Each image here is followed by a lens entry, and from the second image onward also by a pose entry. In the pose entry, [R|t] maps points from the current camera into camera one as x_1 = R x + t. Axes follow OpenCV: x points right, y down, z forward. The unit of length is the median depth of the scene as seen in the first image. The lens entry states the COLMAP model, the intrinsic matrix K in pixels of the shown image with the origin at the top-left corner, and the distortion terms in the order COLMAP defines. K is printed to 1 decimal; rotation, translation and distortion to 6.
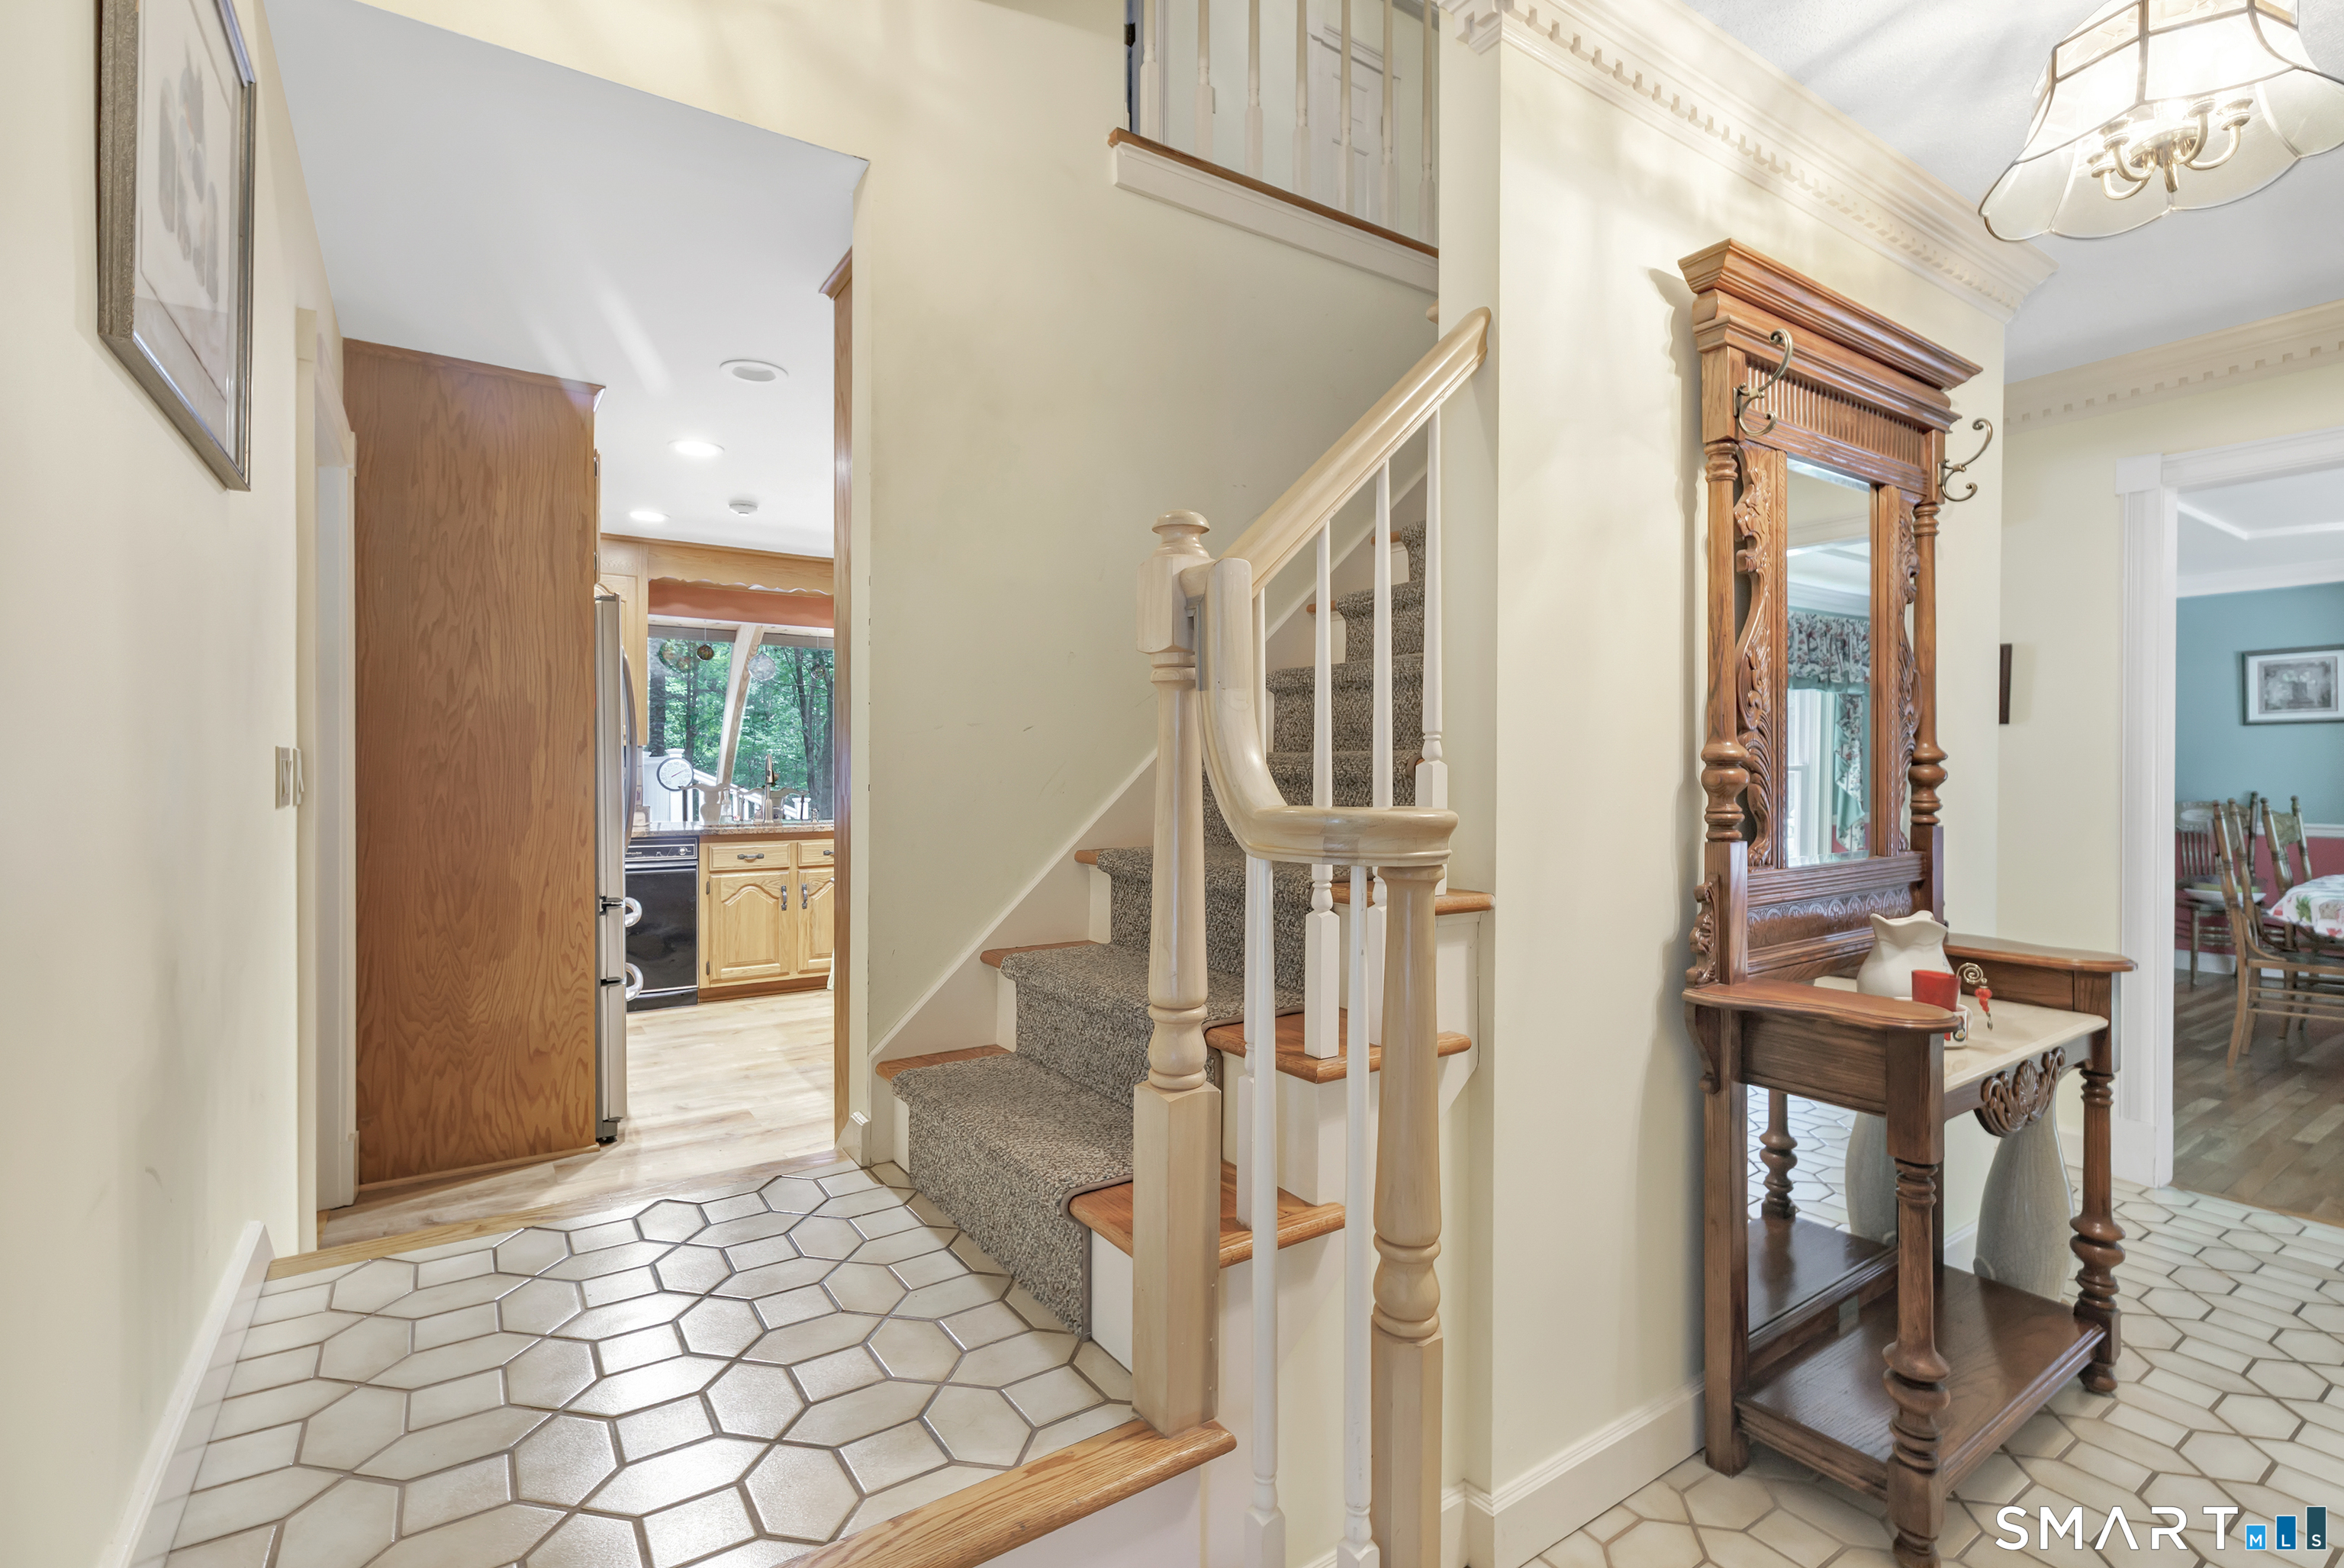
lens RADIAL K [[1007.9, 0, 1168.7], [0, 1007.9, 773.1], [0, 0, 1]] dist [0.001696, 0.000986]
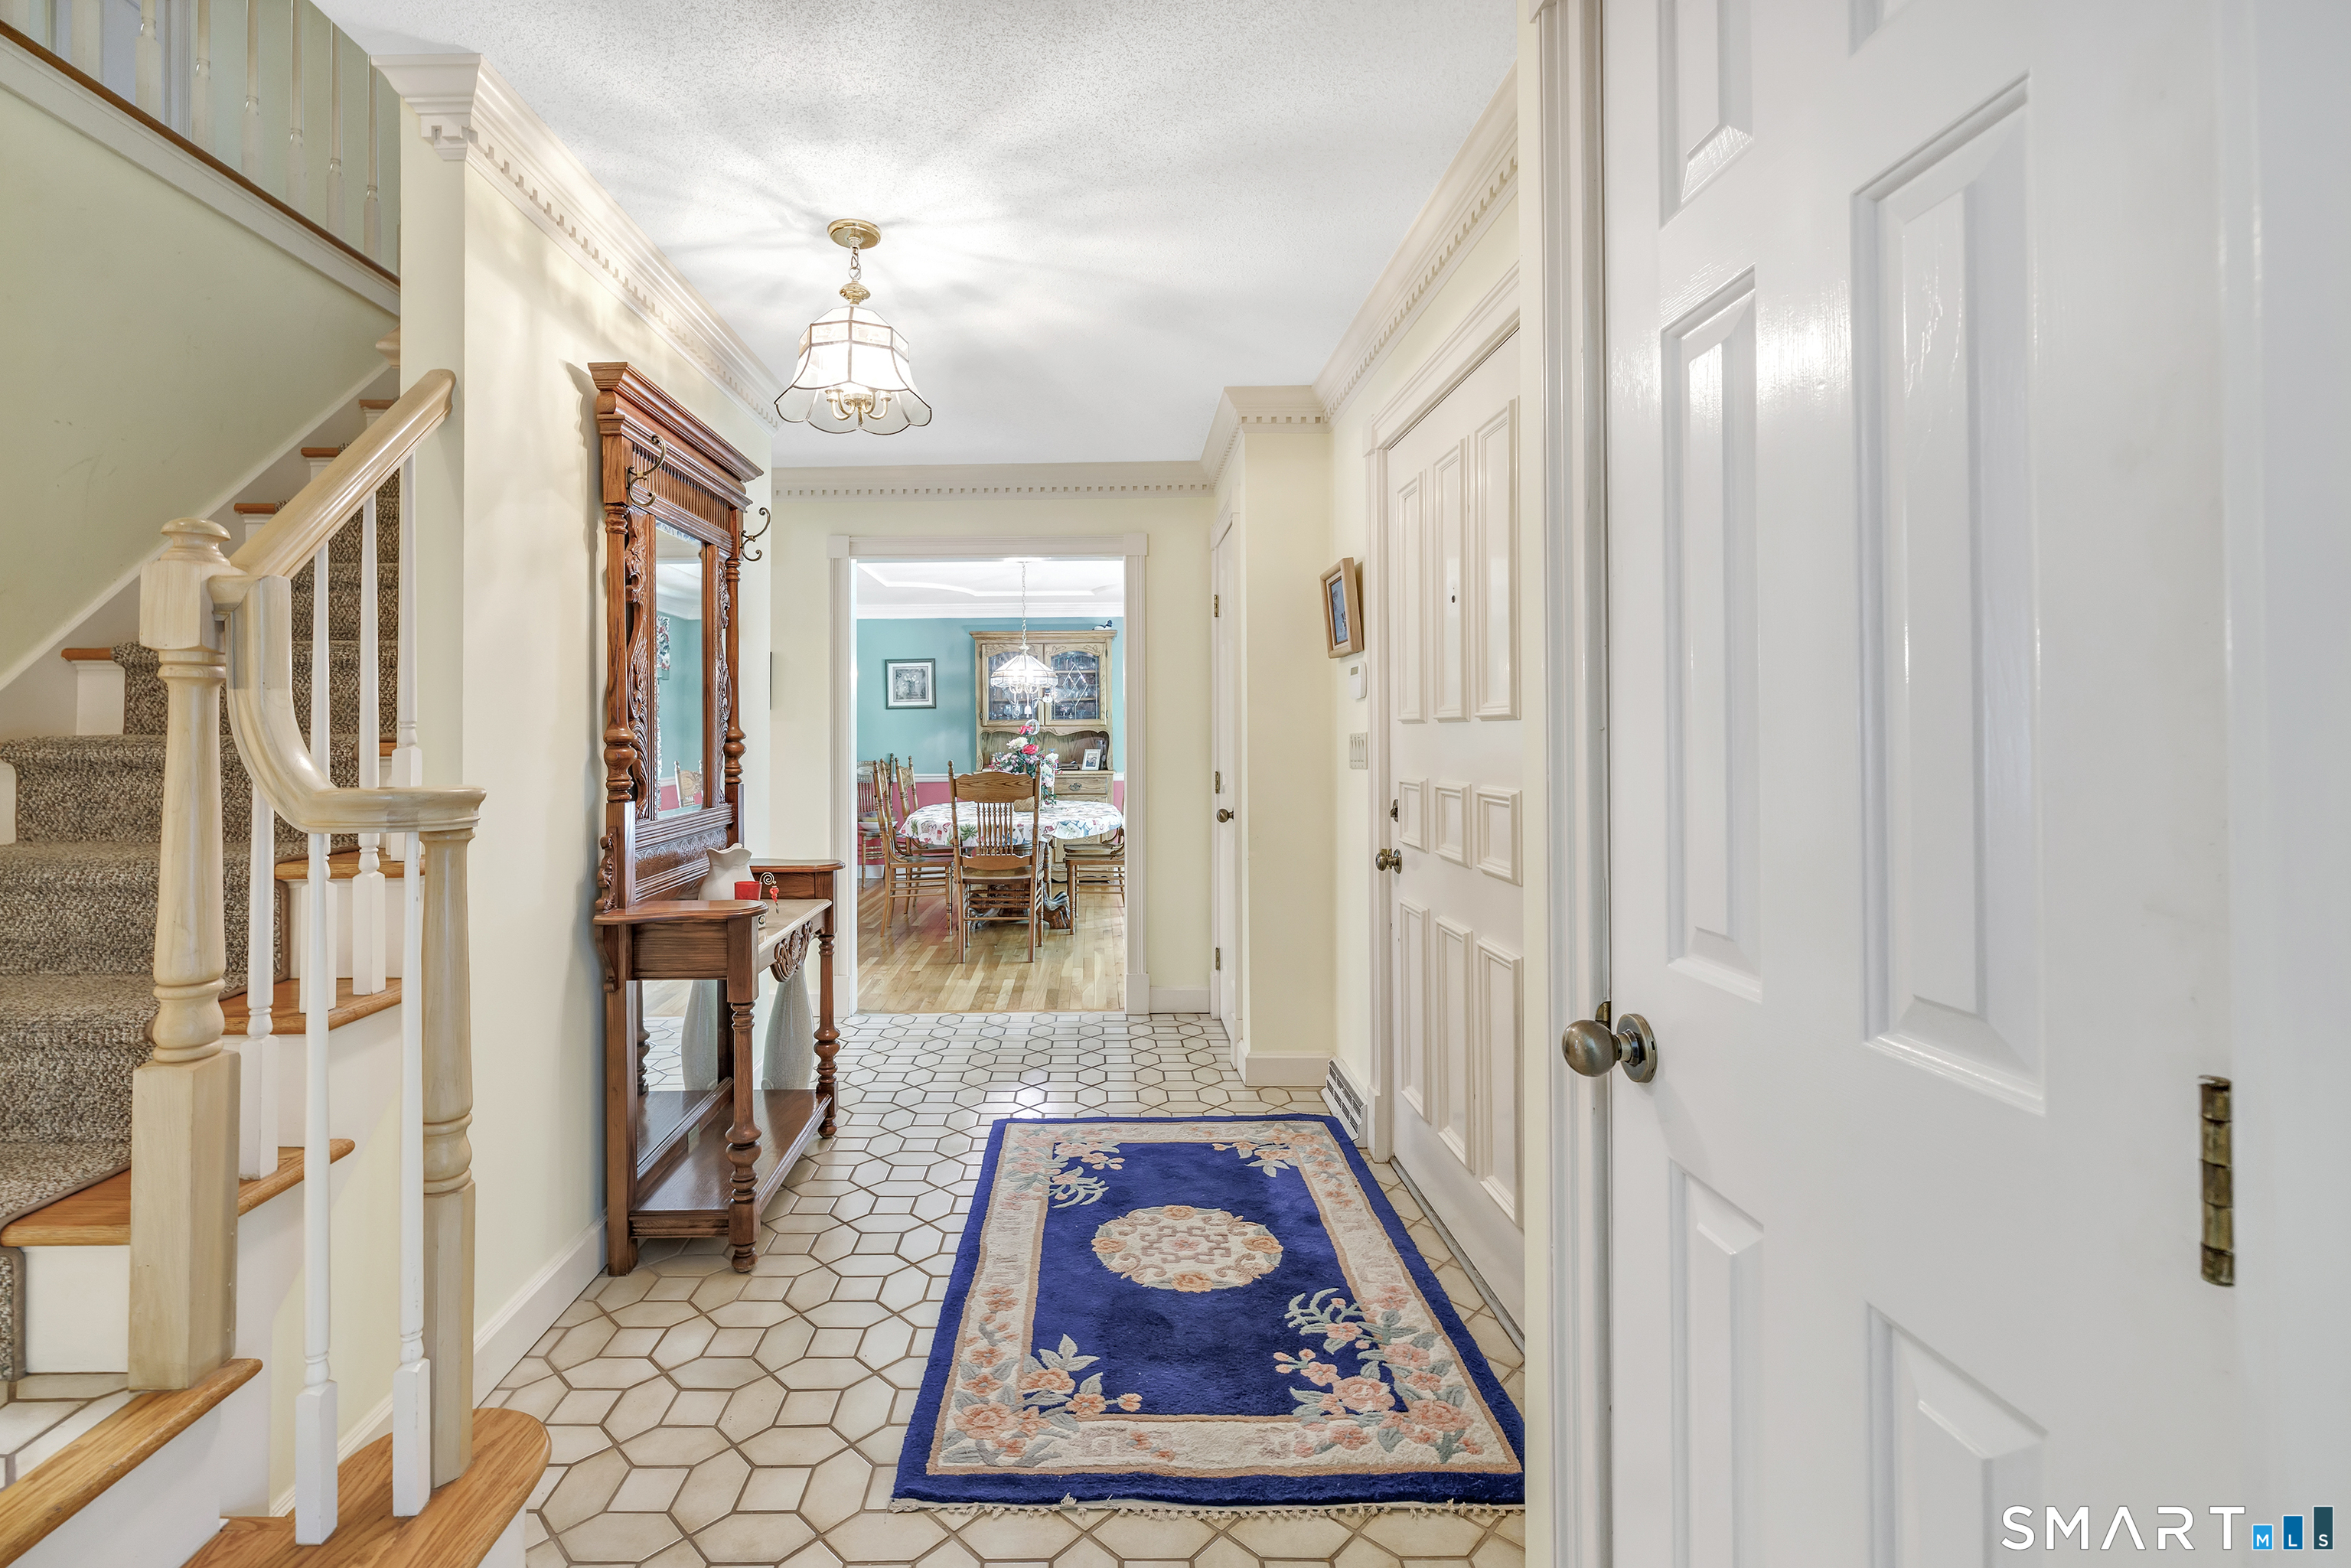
lens RADIAL K [[1085.3, 0, 1177.7], [0, 1085.3, 723.2], [0, 0, 1]] dist [0.000060, 0.001037]
pose [[0.470202, 0.004849, 0.882546, -0.366352], [0.010010, 0.999891, -0.010827, -0.013819], [-0.882502, 0.013925, 0.470102, -0.326509]]
